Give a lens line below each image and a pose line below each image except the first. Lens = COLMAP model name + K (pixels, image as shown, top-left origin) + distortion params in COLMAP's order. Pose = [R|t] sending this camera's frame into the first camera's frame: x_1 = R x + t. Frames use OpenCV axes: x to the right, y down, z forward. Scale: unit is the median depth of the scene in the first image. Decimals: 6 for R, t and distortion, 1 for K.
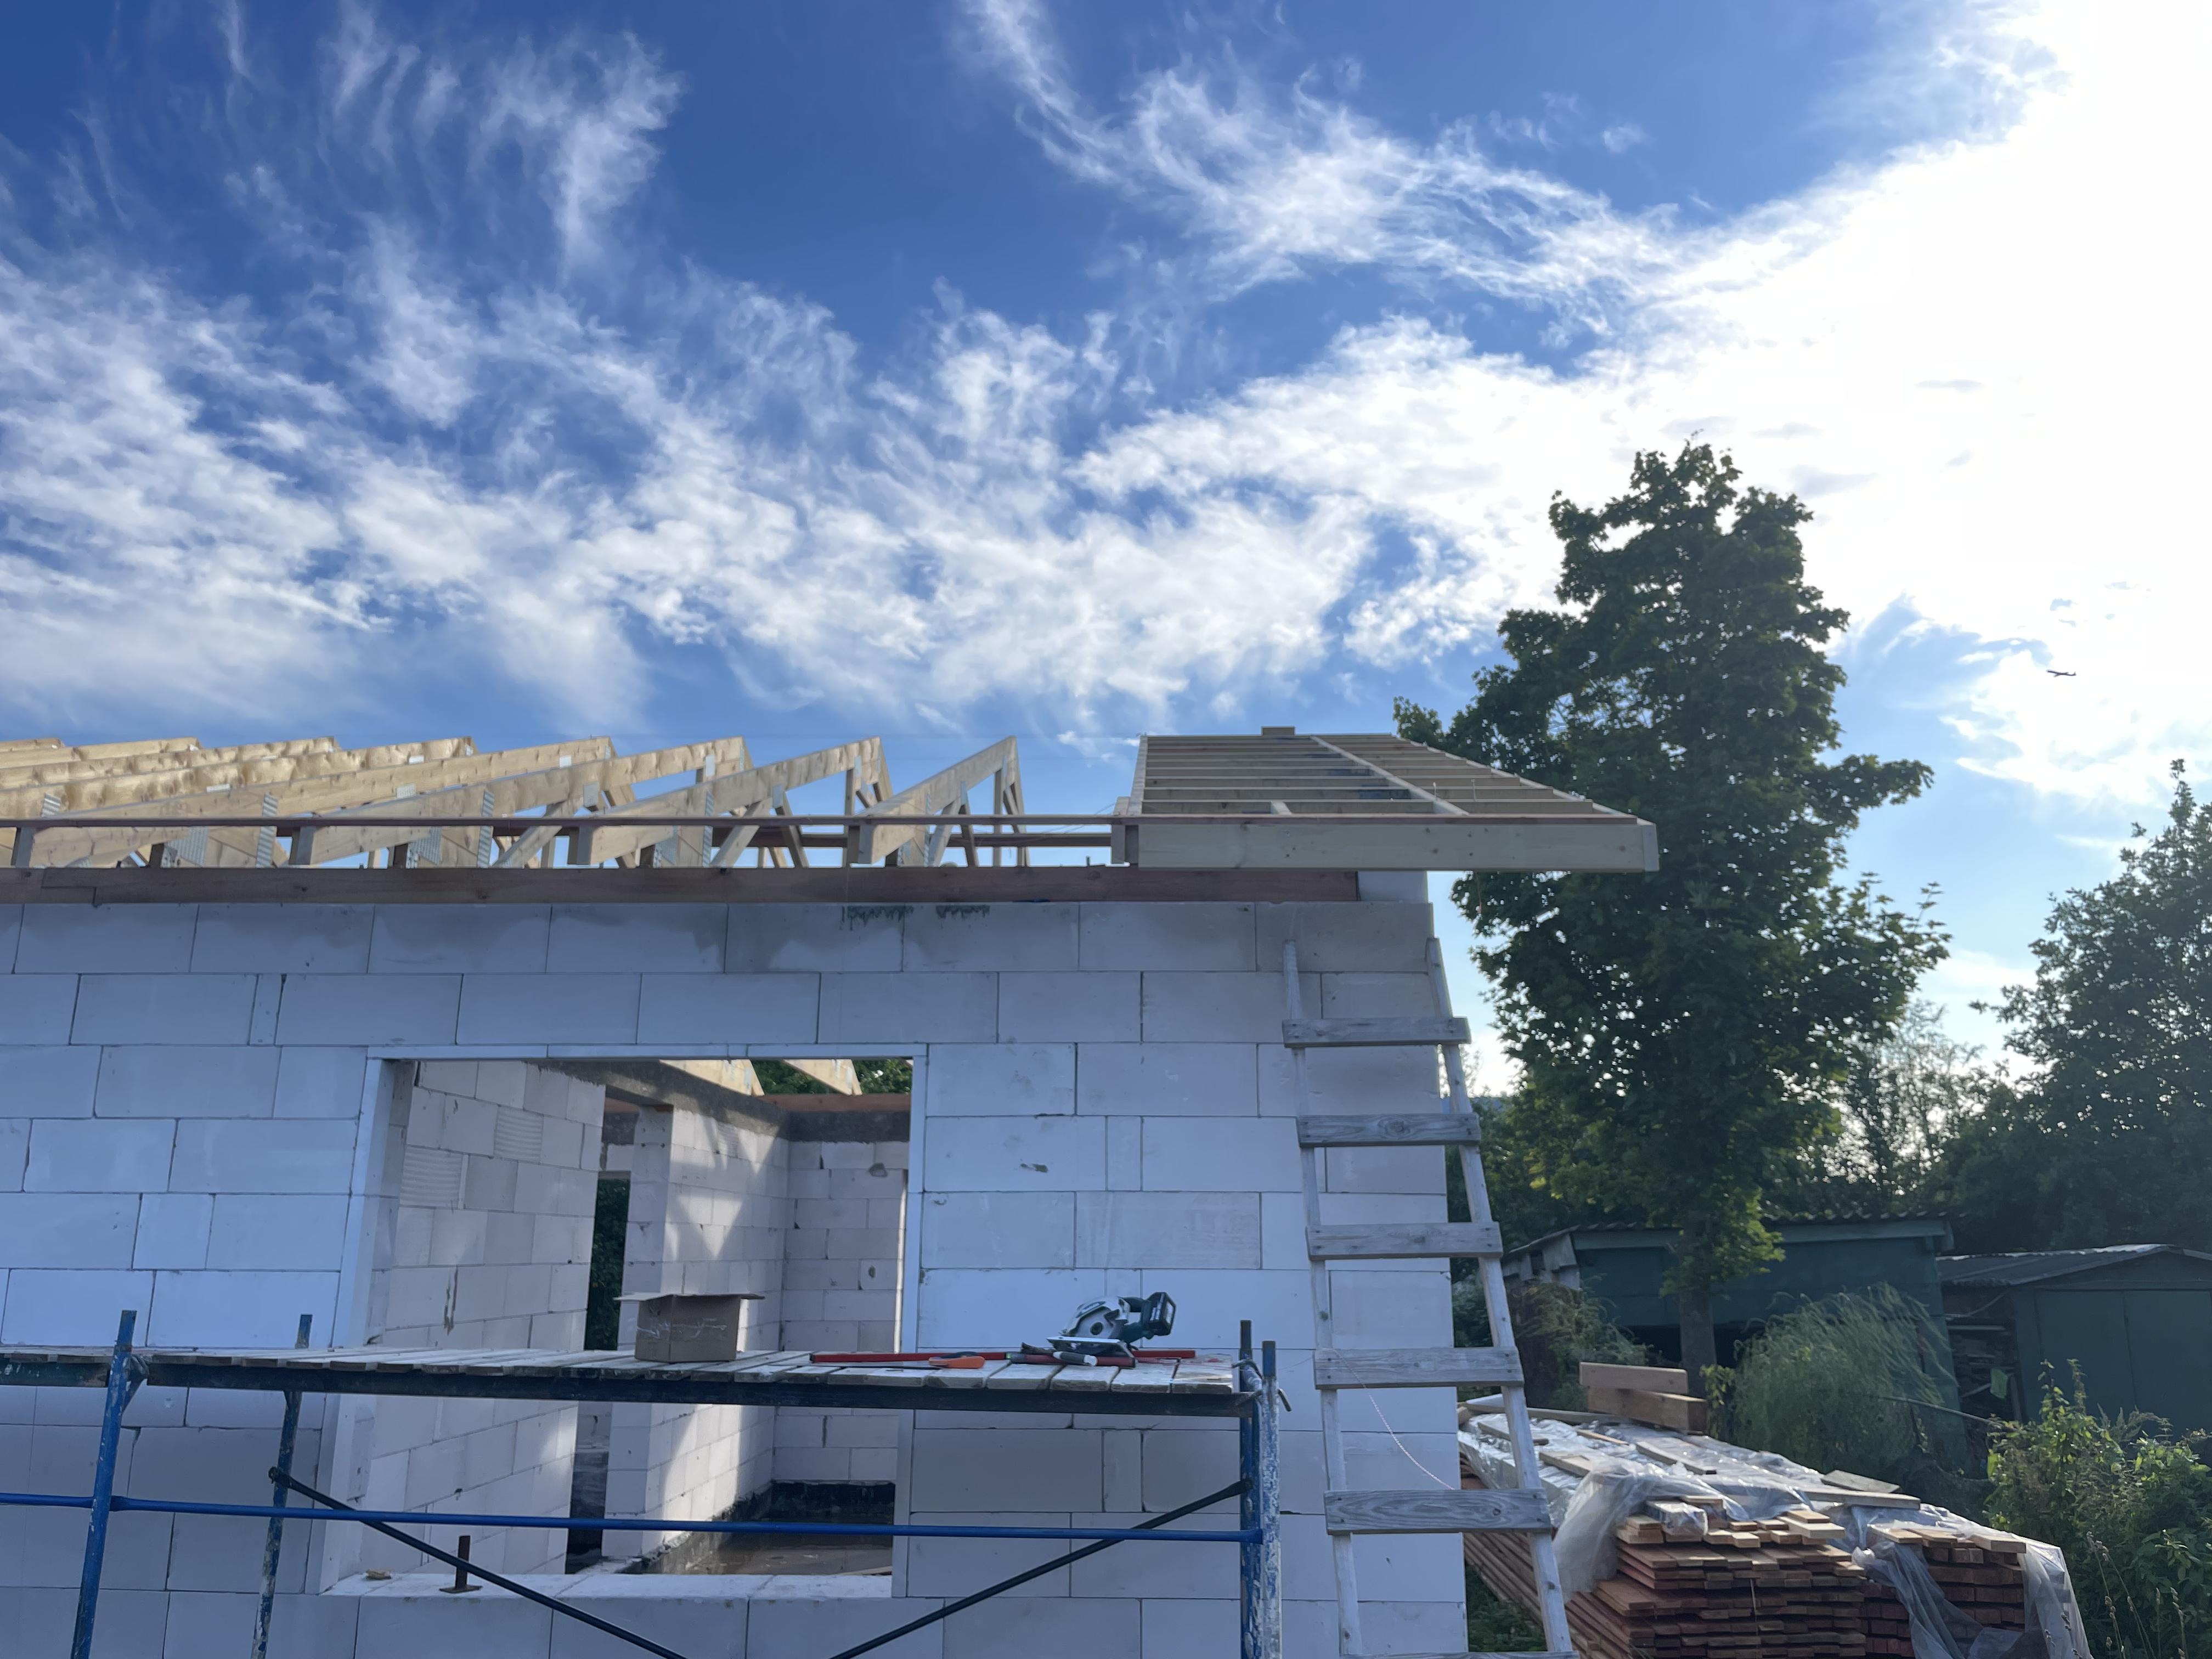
lens RADIAL K [[1665.1, 0, 1106.0], [0, 1665.1, 829.5], [0, 0, 1]] dist [0.067548, -0.103175]
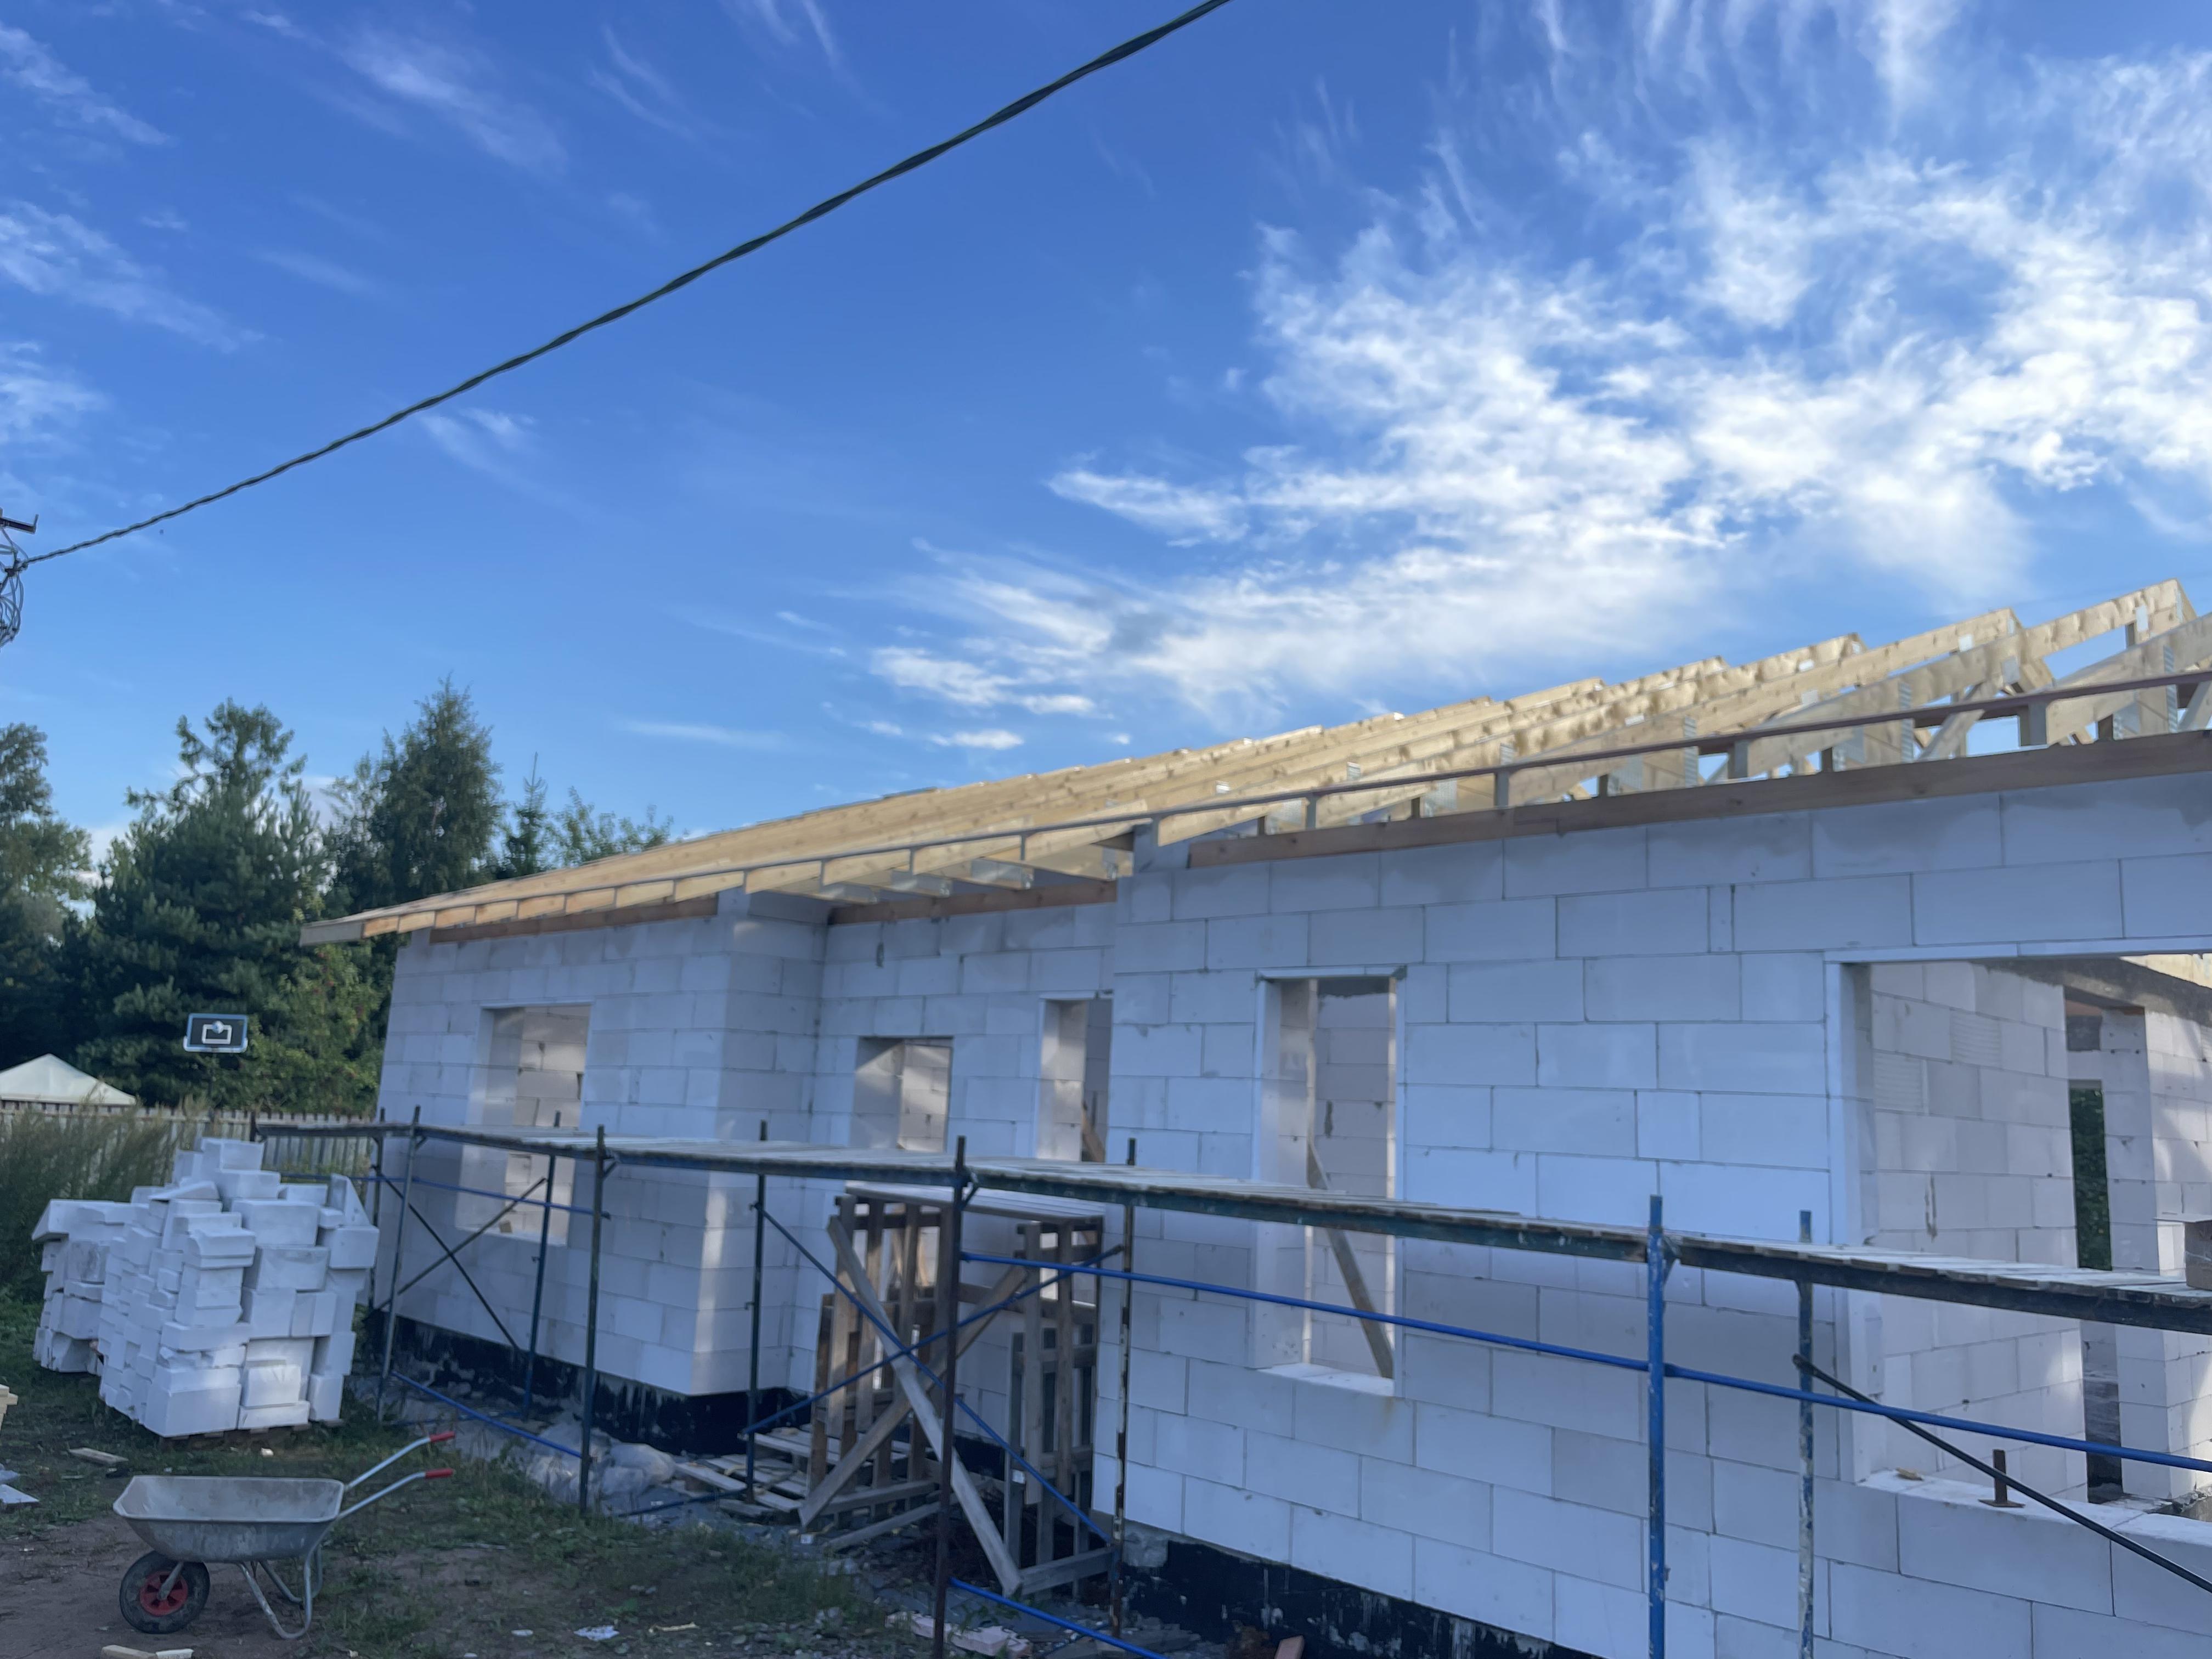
lens RADIAL K [[1662.2, 0, 1103.7], [0, 1662.2, 822.0], [0, 0, 1]] dist [0.061988, -0.095445]
pose [[0.709983, -0.092025, -0.698180, -0.019677], [0.126817, 0.991925, -0.001781, -0.000222], [0.692706, -0.087277, 0.715920, -0.005436]]
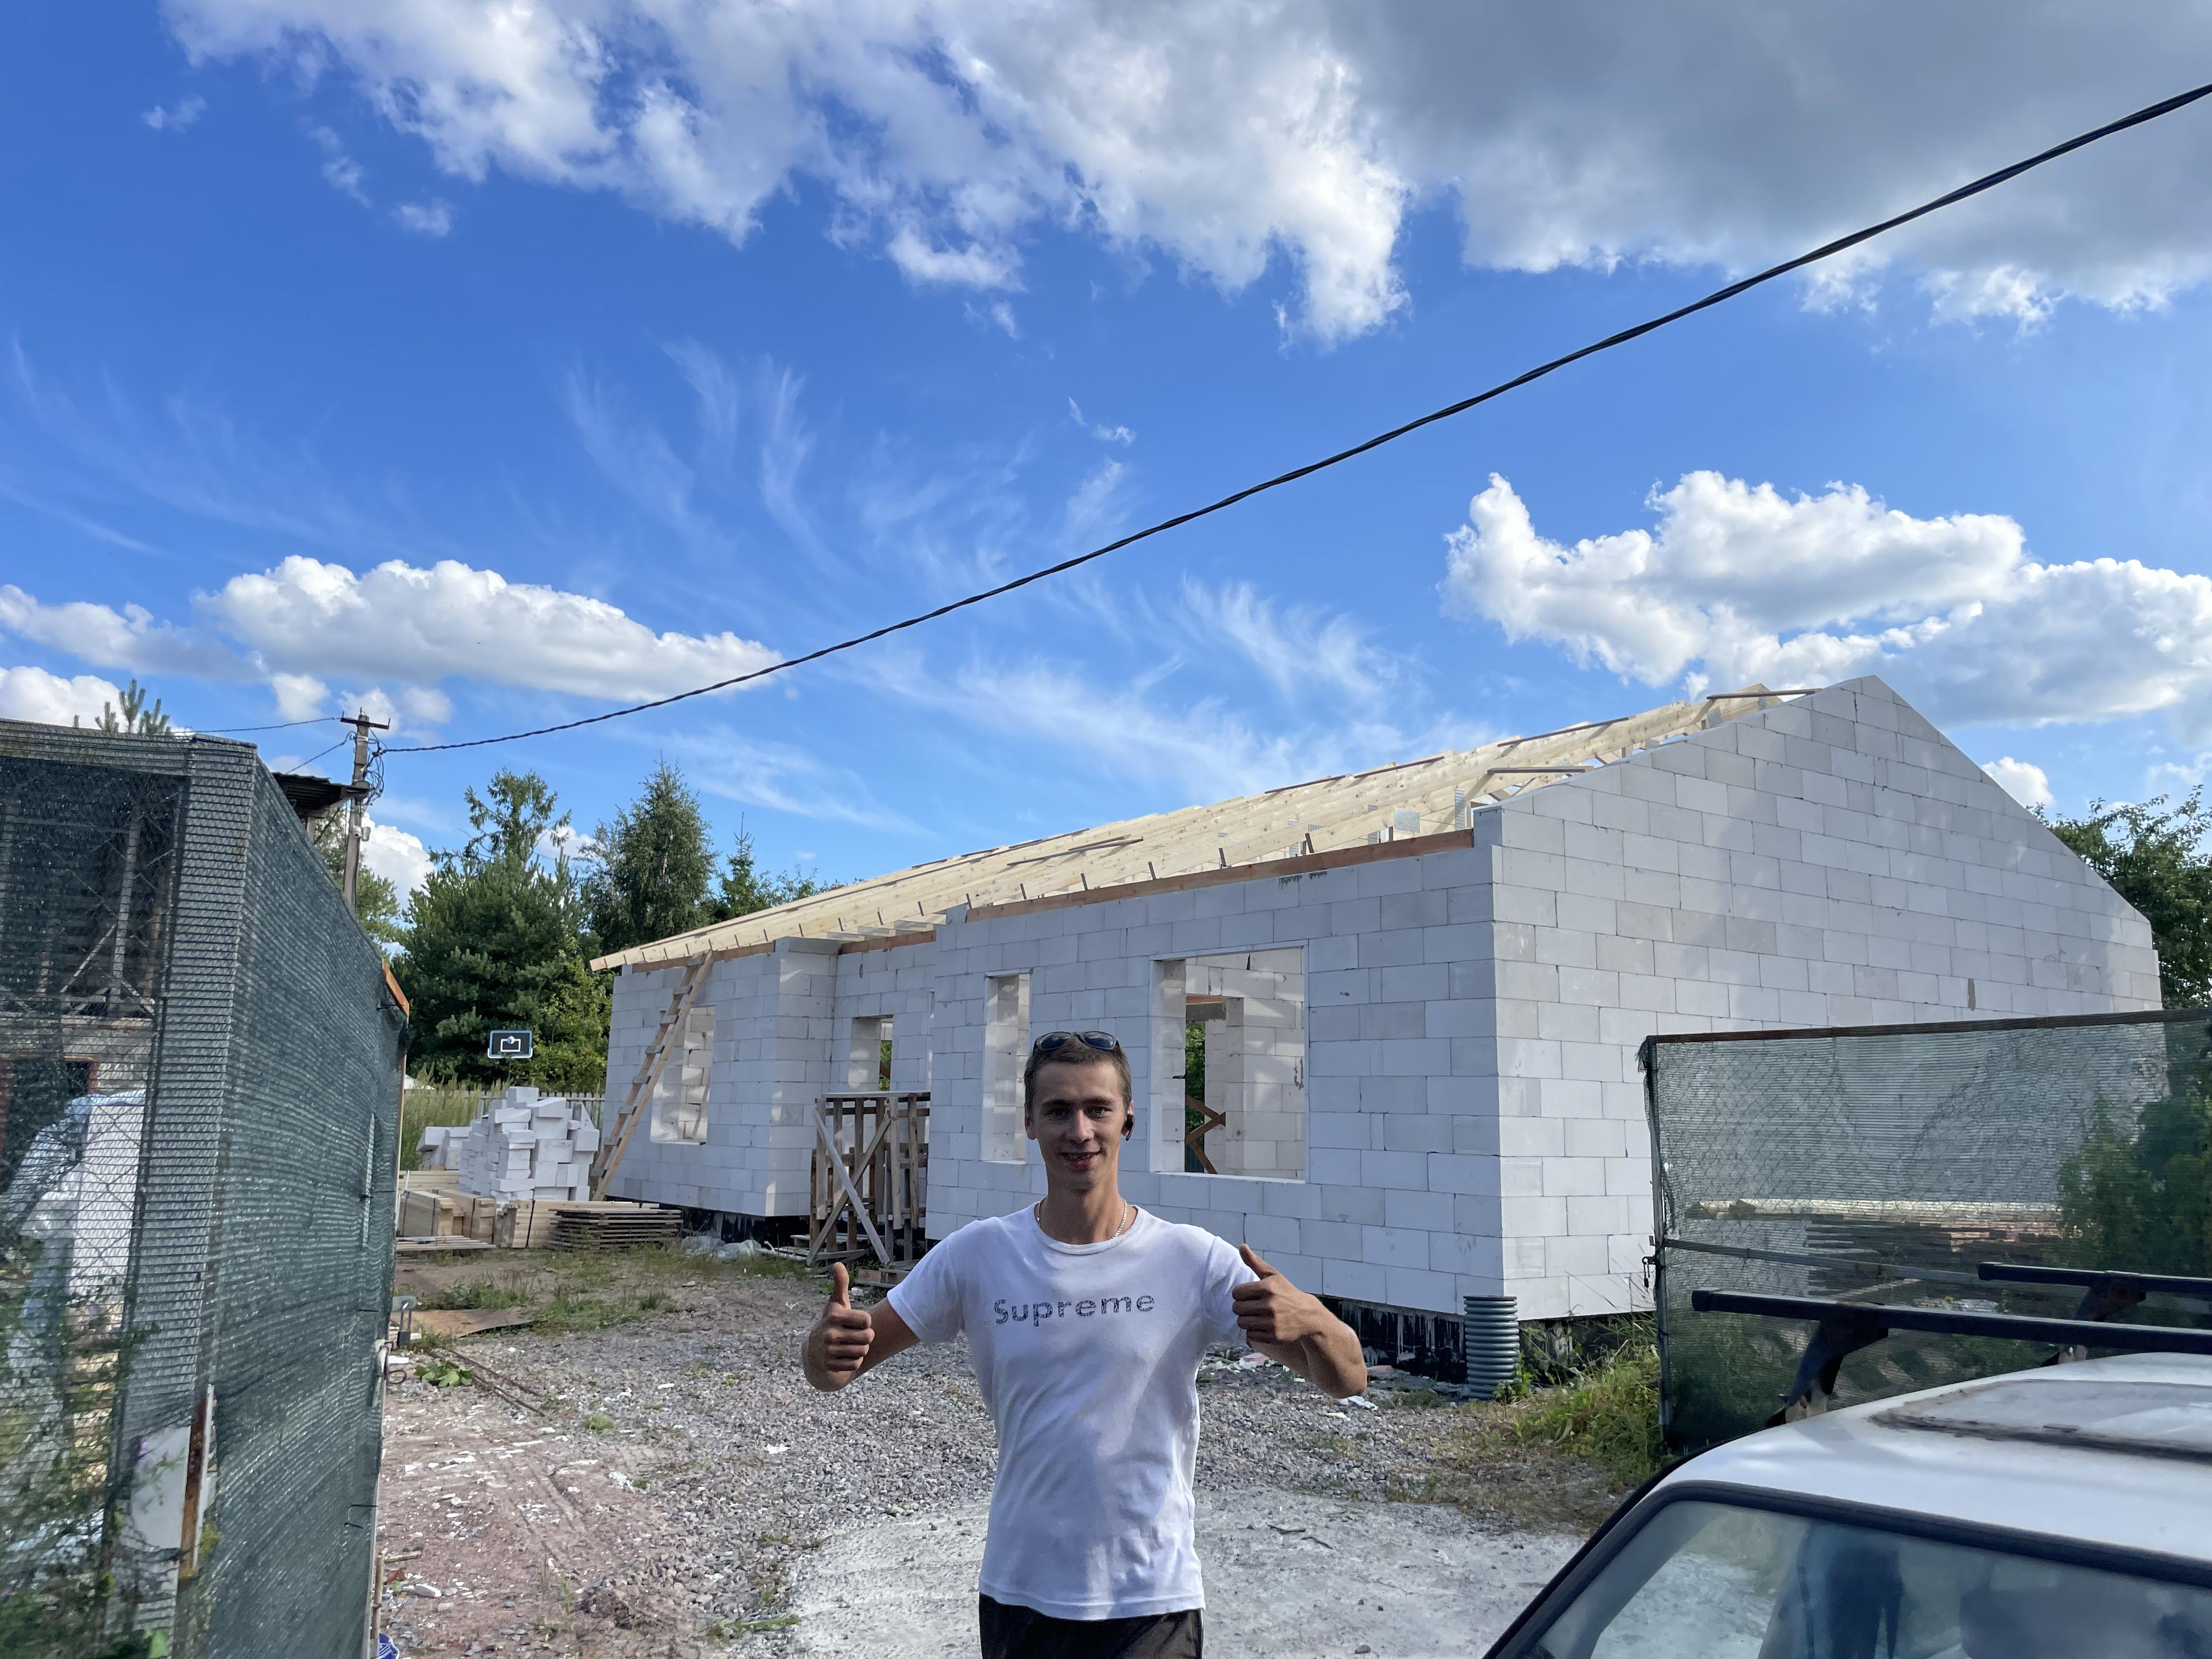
lens RADIAL K [[1662.2, 0, 1103.7], [0, 1662.2, 822.0], [0, 0, 1]] dist [0.061988, -0.095445]
pose [[0.600478, -0.126110, -0.789635, 0.400352], [0.177452, 0.983879, -0.022189, -0.005608], [0.779703, -0.126798, 0.613176, -0.140160]]
